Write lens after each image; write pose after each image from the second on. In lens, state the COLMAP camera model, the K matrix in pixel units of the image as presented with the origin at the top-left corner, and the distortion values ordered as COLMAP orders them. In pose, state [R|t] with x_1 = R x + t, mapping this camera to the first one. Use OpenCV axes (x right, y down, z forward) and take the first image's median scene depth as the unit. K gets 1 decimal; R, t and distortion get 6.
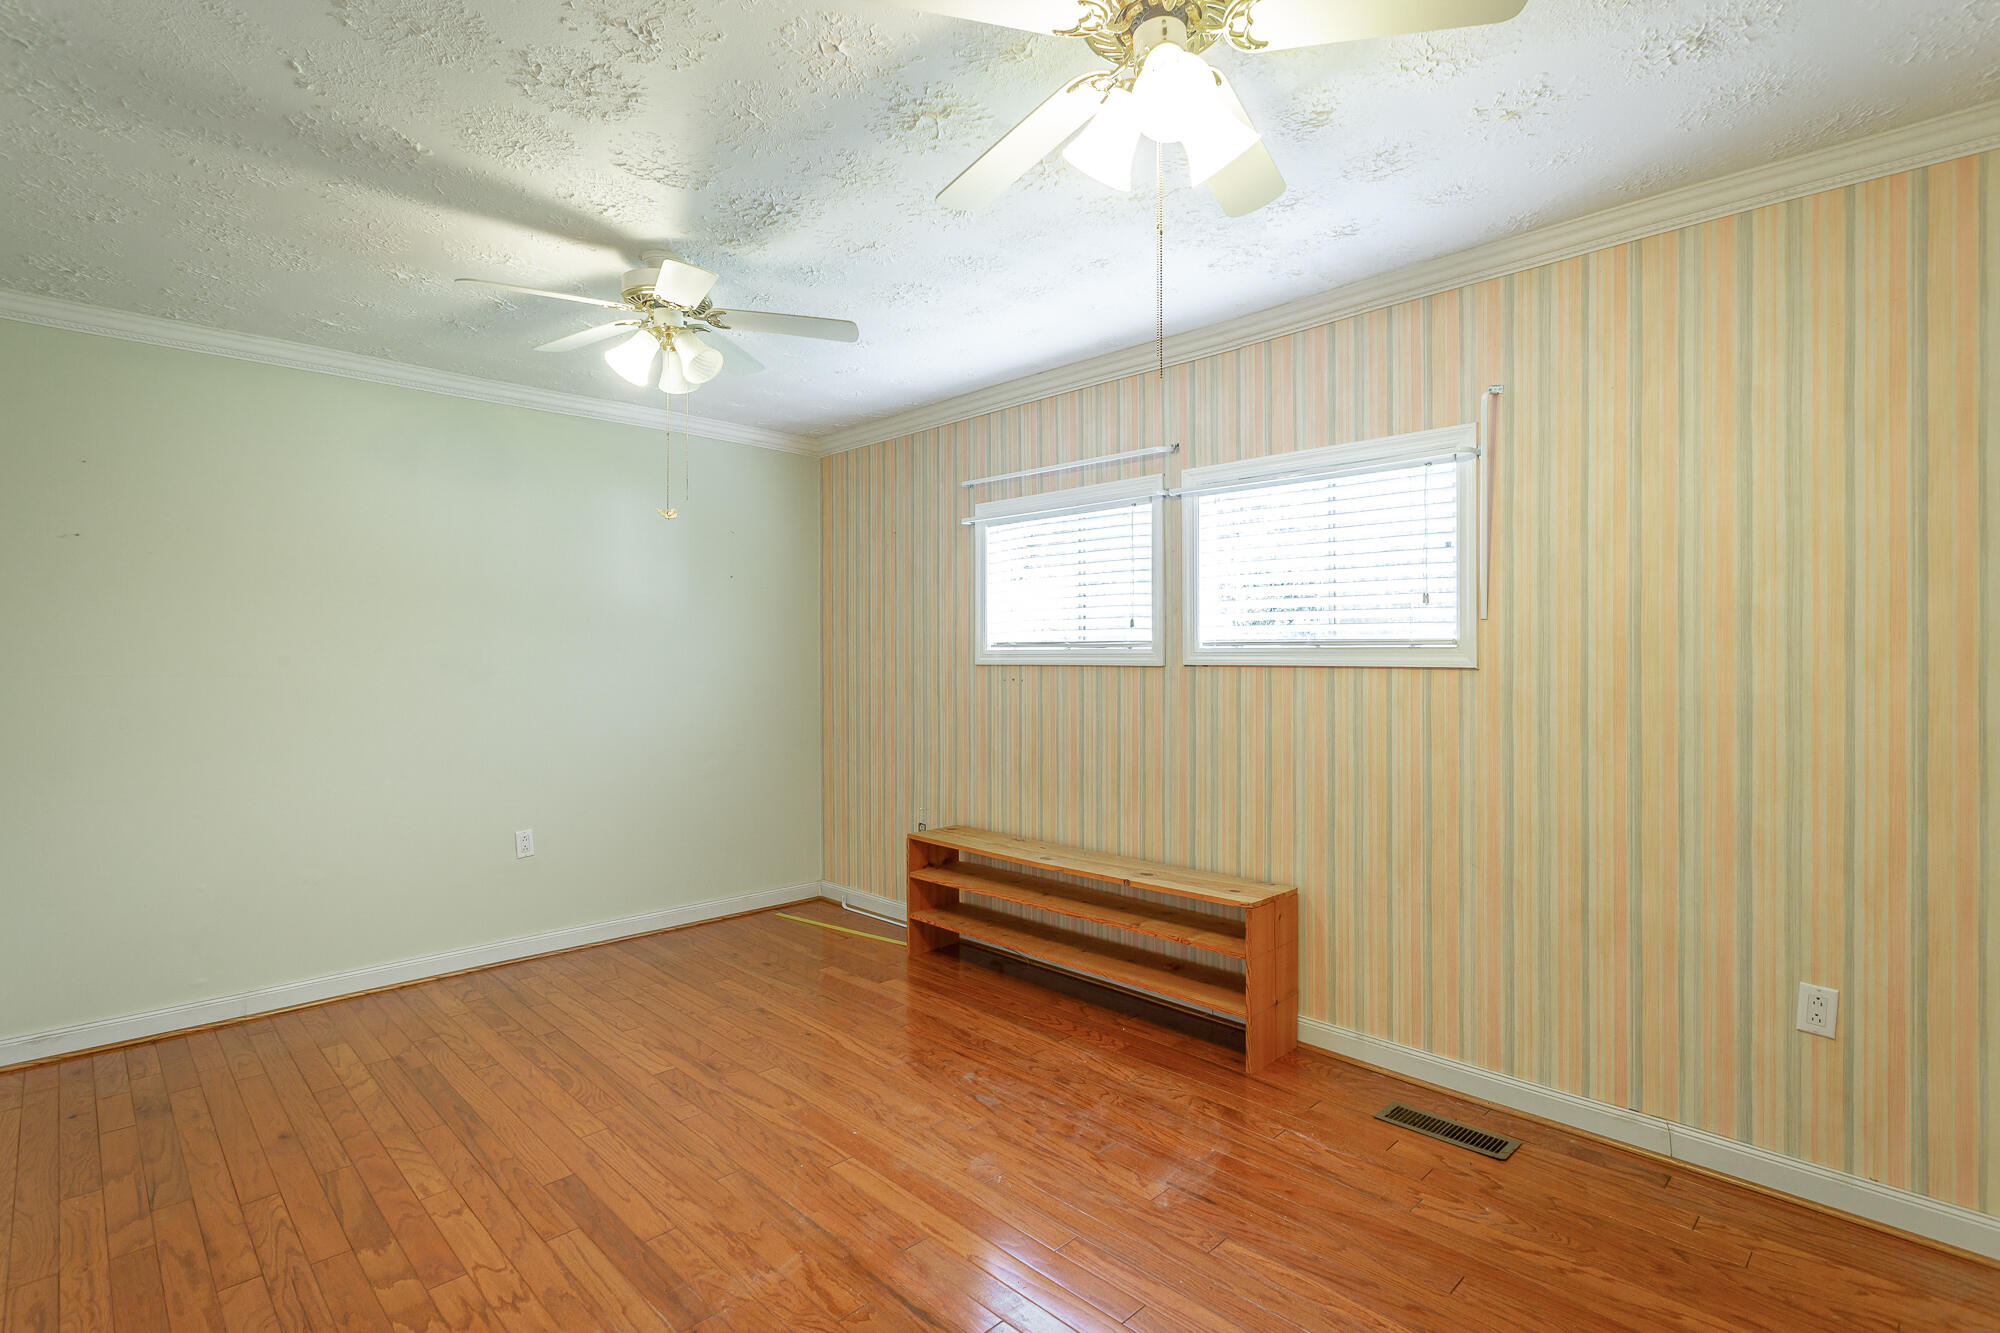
lens RADIAL K [[962.1, 0, 1004.7], [0, 962.1, 654.3], [0, 0, 1]] dist [0.002862, -0.000654]
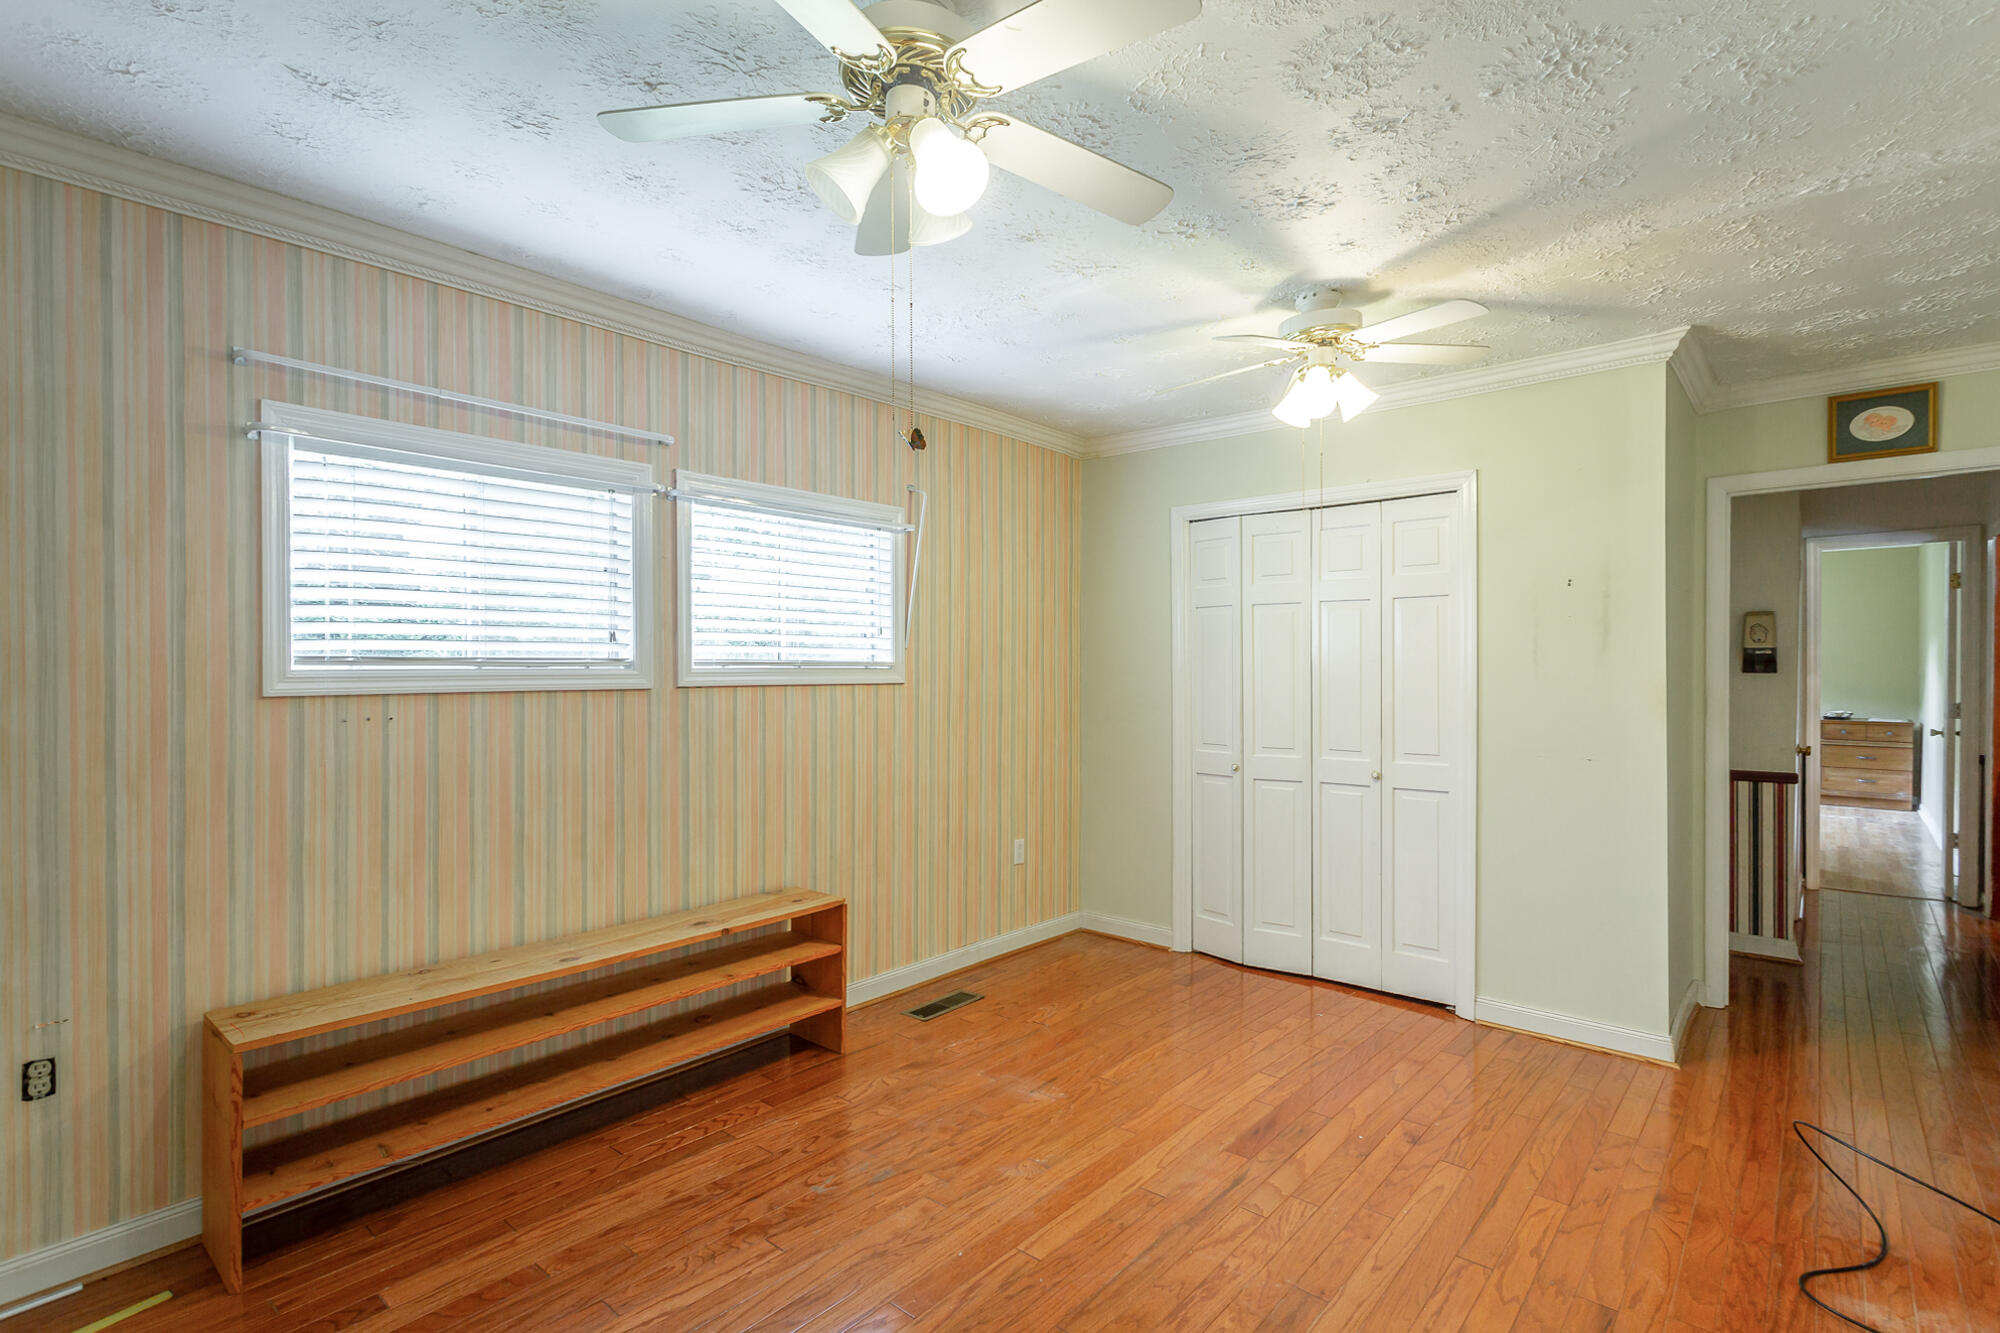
lens RADIAL K [[962.1, 0, 1004.5], [0, 962.1, 674.9], [0, 0, 1]] dist [0.002862, -0.000654]
pose [[-0.079177, -0.004462, 0.996851, -0.750330], [0.002302, 0.999986, 0.004659, -0.003373], [-0.996858, 0.002664, -0.079166, 0.784713]]
